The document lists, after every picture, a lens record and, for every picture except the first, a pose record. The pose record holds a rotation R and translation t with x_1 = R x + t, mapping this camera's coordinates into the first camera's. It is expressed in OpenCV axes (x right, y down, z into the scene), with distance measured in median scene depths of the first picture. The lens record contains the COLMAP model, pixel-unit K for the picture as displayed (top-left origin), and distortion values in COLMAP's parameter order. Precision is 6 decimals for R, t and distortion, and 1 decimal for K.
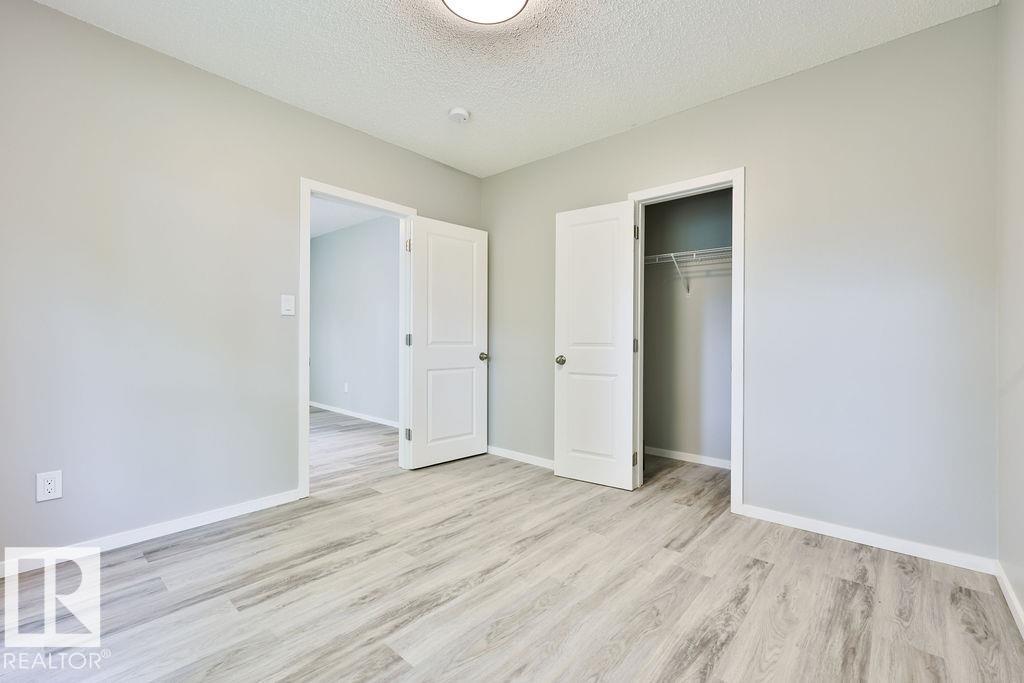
lens RADIAL K [[436.0, 0, 514.3], [0, 436.0, 339.6], [0, 0, 1]] dist [-0.000607, 0.000229]
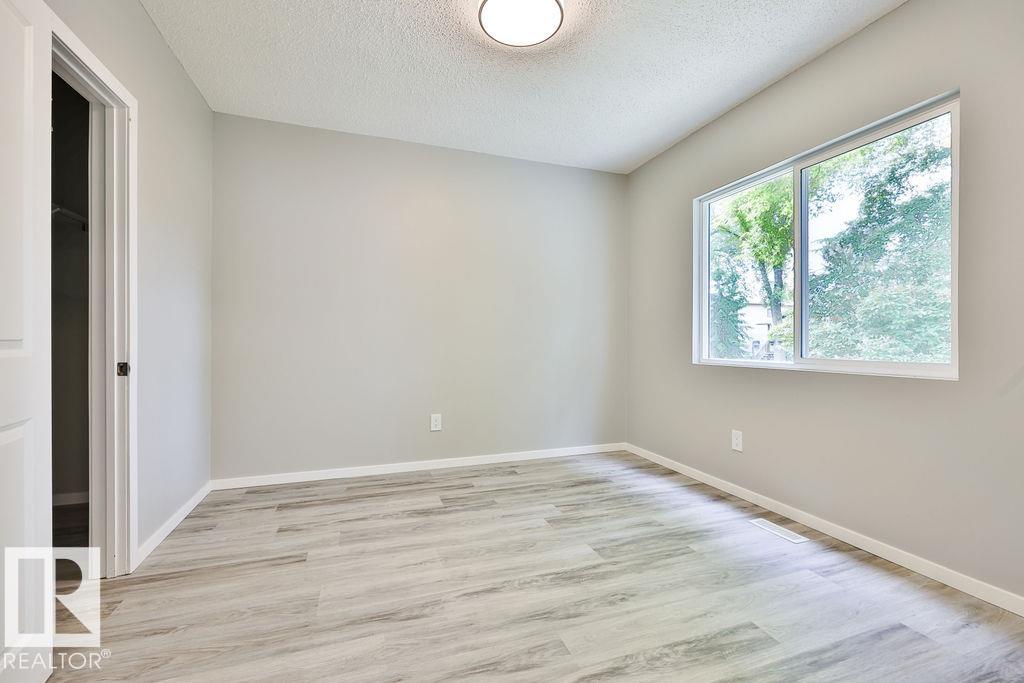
lens RADIAL K [[436.0, 0, 514.3], [0, 436.0, 339.6], [0, 0, 1]] dist [-0.000607, 0.000229]
pose [[-0.870538, -0.006065, 0.492063, -0.587920], [-0.005802, 0.999981, 0.002060, 0.006353], [-0.492067, -0.001062, -0.870557, 1.901738]]
